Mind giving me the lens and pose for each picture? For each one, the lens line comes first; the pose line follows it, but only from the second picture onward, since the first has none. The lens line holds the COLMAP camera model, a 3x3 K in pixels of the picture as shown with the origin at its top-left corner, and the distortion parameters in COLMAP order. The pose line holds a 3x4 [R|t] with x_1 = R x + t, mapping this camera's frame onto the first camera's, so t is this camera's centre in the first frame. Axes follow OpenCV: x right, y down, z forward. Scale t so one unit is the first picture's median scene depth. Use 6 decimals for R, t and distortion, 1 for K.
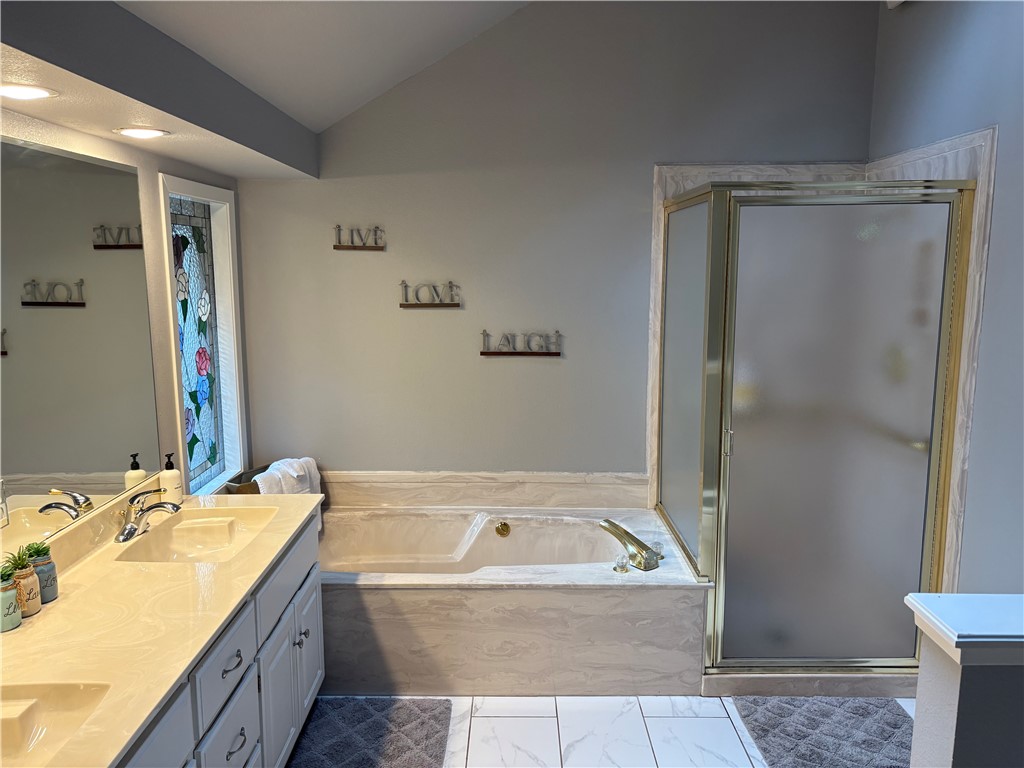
lens RADIAL K [[778.8, 0, 517.1], [0, 778.8, 384.4], [0, 0, 1]] dist [0.041690, -0.029671]
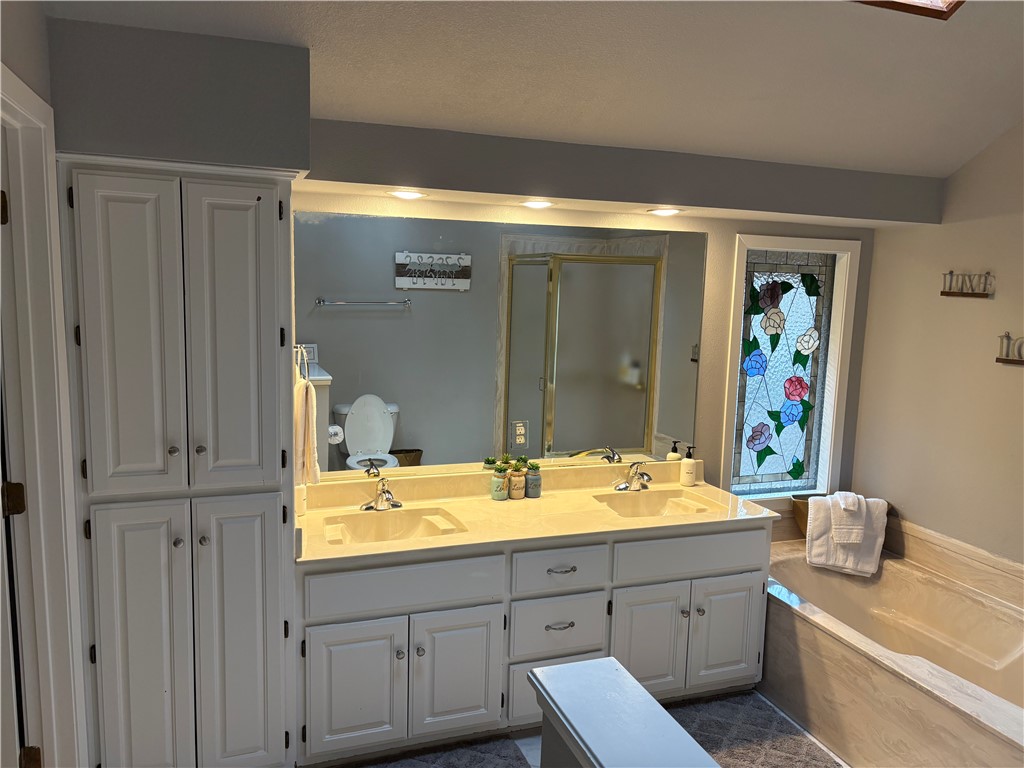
lens RADIAL K [[778.8, 0, 508.0], [0, 778.8, 388.7], [0, 0, 1]] dist [0.041690, -0.029671]
pose [[0.332547, 0.139127, -0.932768, 0.586652], [-0.177157, 0.980667, 0.083112, -0.054169], [0.926298, 0.137607, 0.350766, 0.212649]]
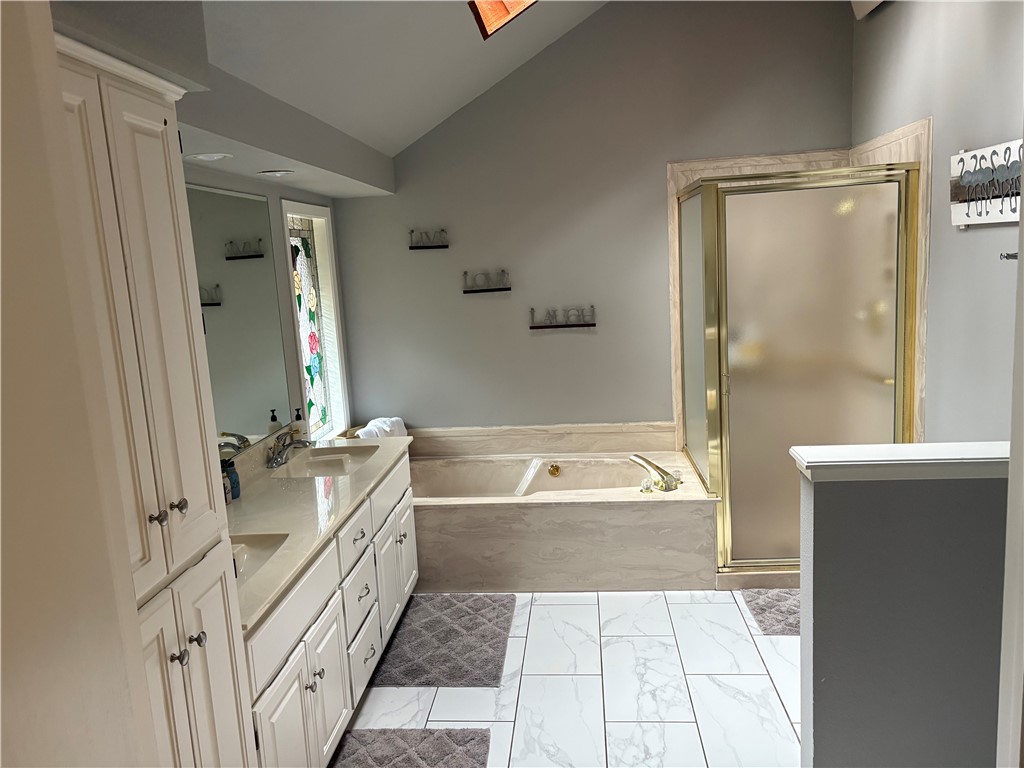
lens RADIAL K [[778.8, 0, 514.5], [0, 778.8, 386.0], [0, 0, 1]] dist [0.041690, -0.029671]
pose [[0.994707, -0.041912, -0.093818, 0.046284], [0.042781, 0.999058, 0.007270, 0.049708], [0.093425, -0.011245, 0.995563, -0.261808]]
